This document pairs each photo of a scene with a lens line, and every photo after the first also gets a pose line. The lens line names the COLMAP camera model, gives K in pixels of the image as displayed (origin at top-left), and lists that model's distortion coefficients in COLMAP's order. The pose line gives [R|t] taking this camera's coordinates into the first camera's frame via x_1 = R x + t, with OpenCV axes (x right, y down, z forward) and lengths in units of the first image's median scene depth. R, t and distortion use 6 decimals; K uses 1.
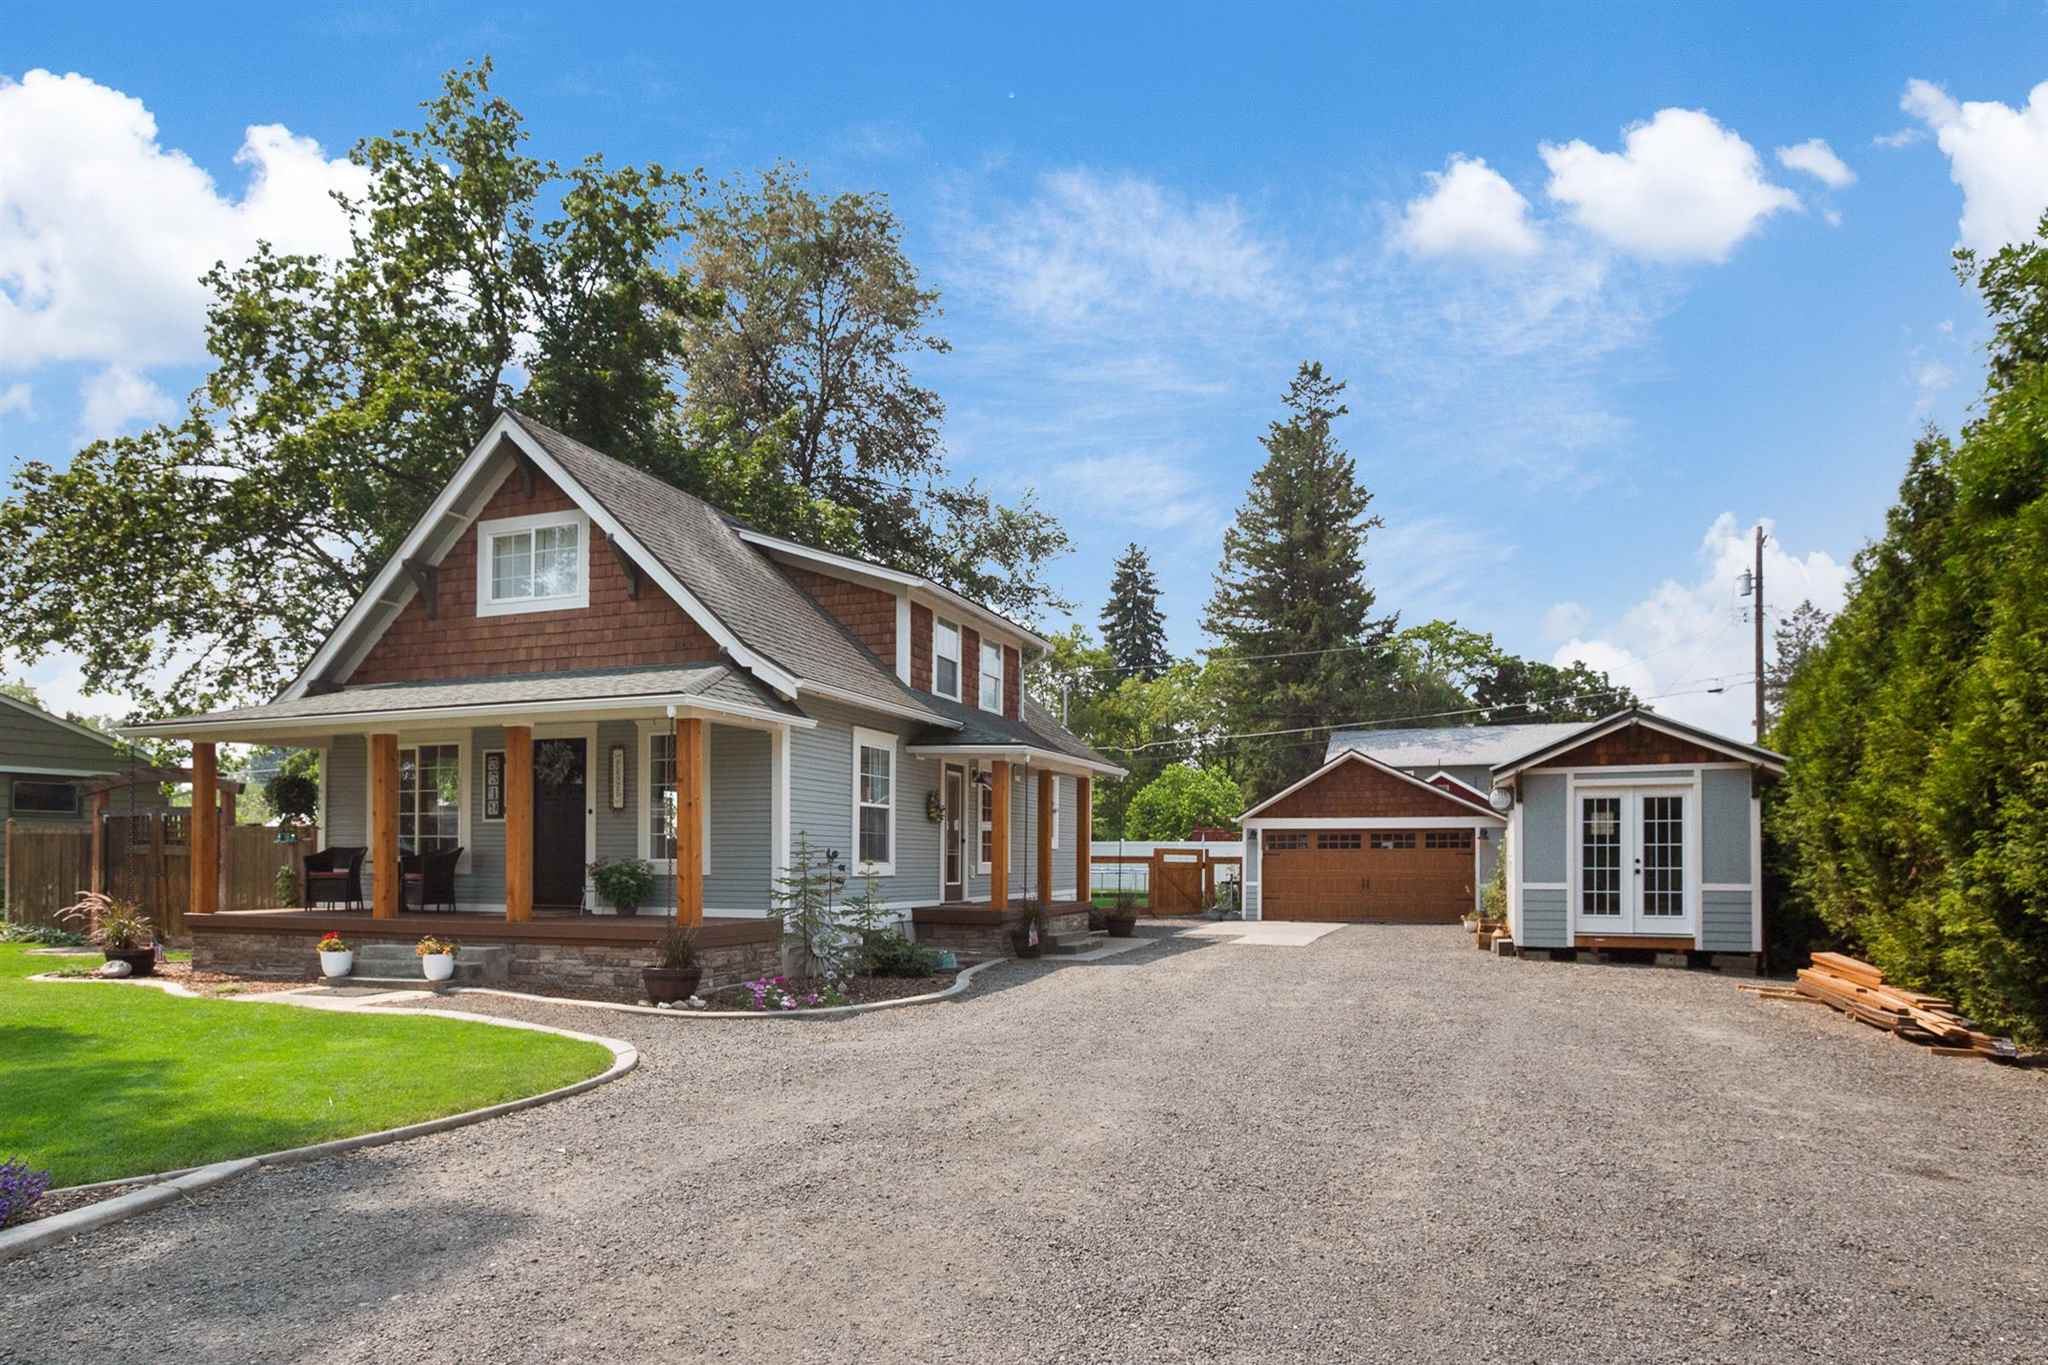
lens RADIAL K [[1179.6, 0, 1024.0], [0, 1179.6, 682.5], [0, 0, 1]] dist [-0.000804, -0.000126]
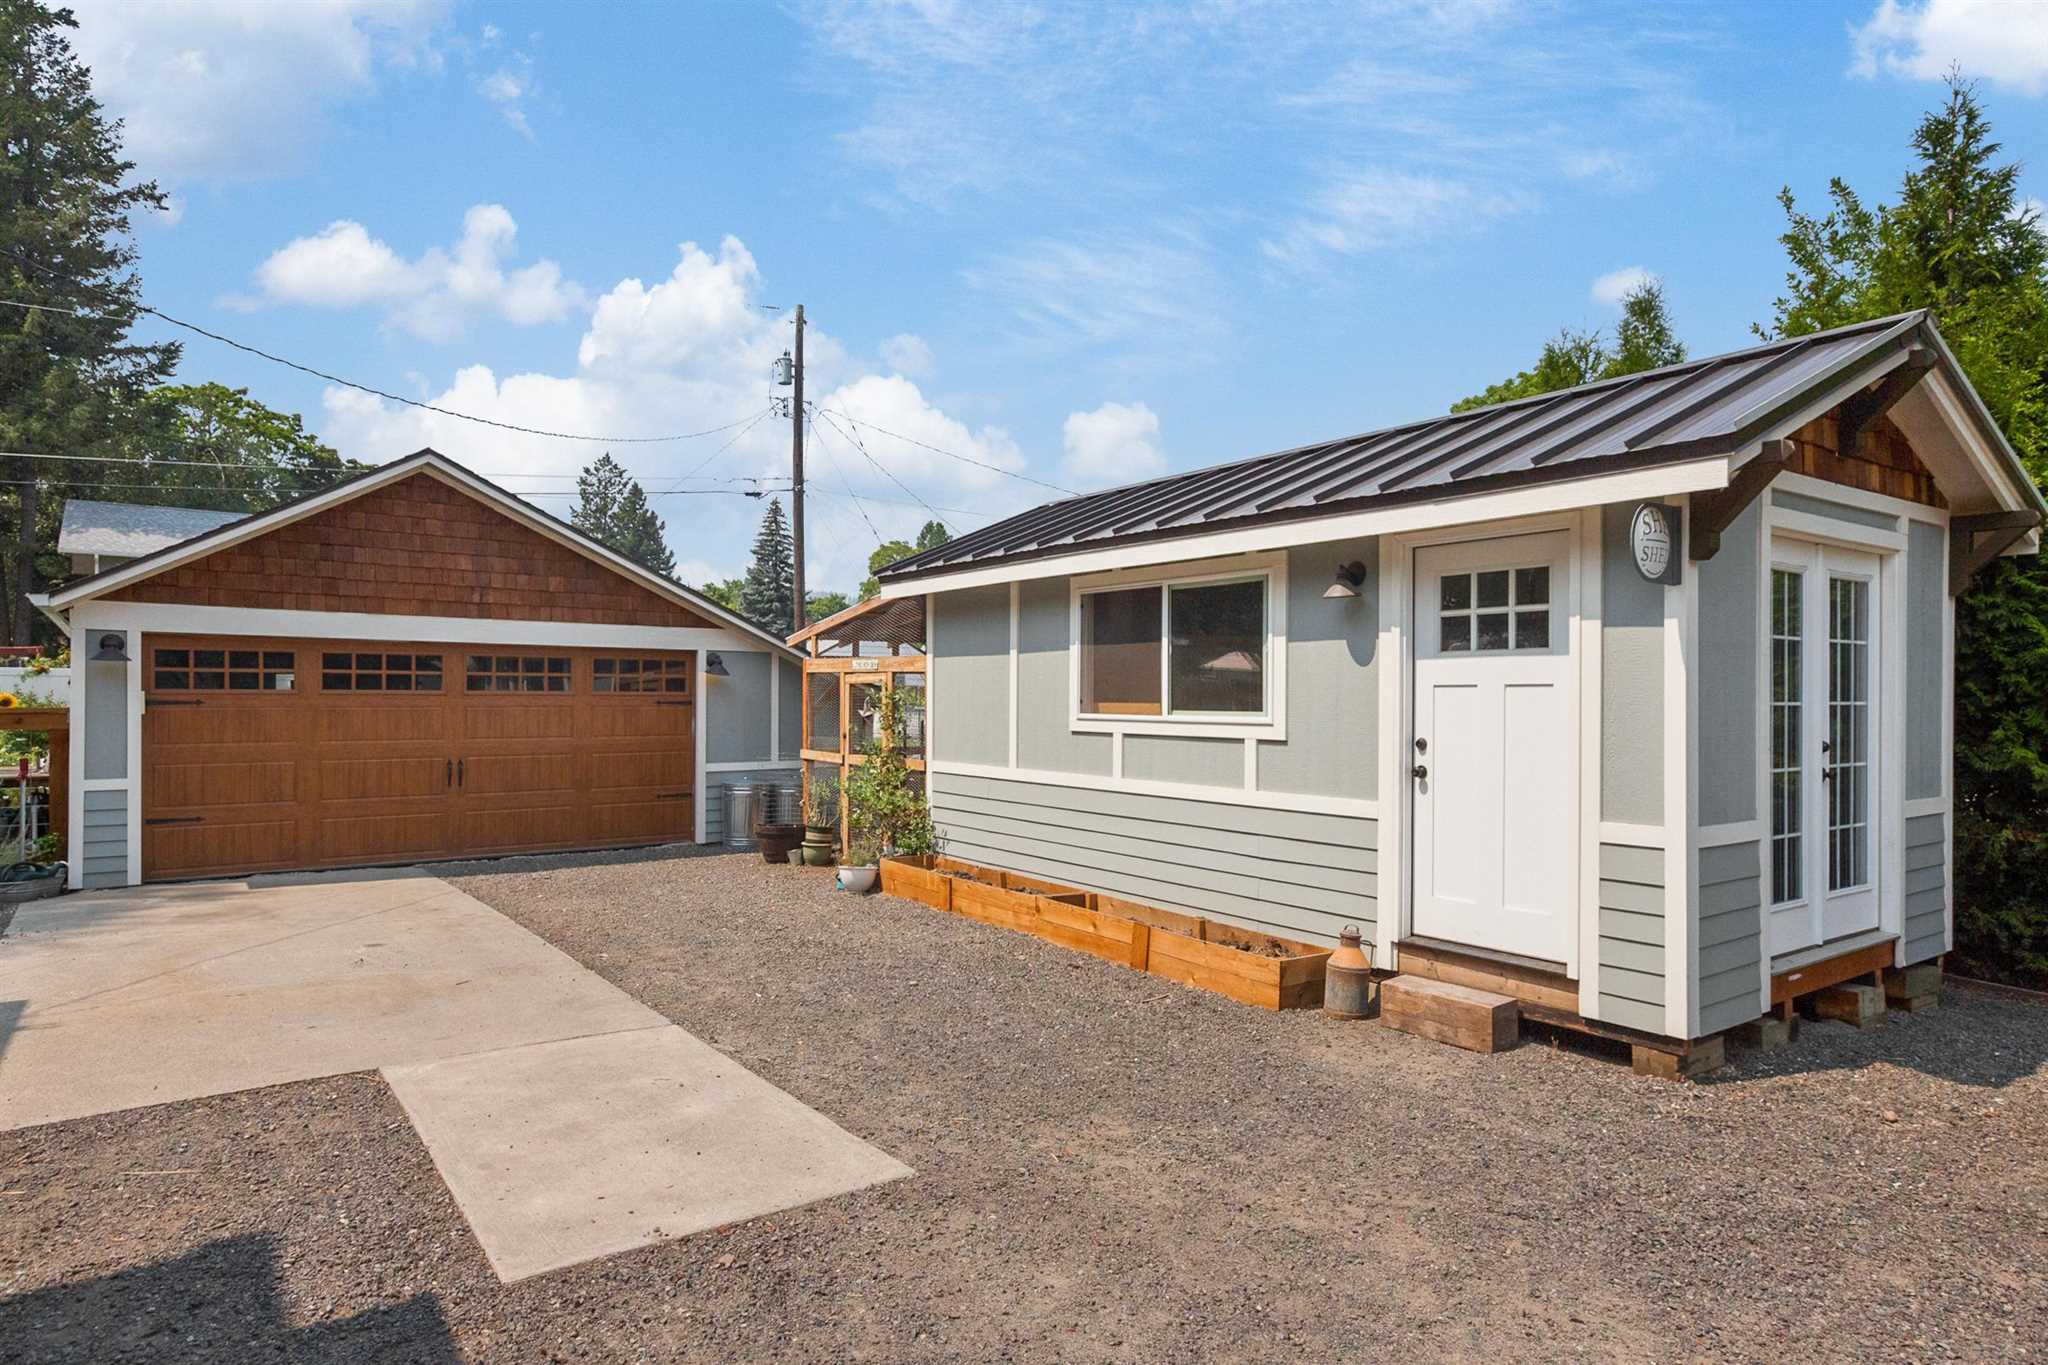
lens RADIAL K [[1150.5, 0, 1028.3], [0, 1150.5, 707.7], [0, 0, 1]] dist [-0.035285, 0.042151]
pose [[0.537206, -0.001788, 0.843449, 0.051878], [-0.131216, 0.987646, 0.085667, 0.081406], [-0.833182, -0.156694, 0.530334, 0.584311]]
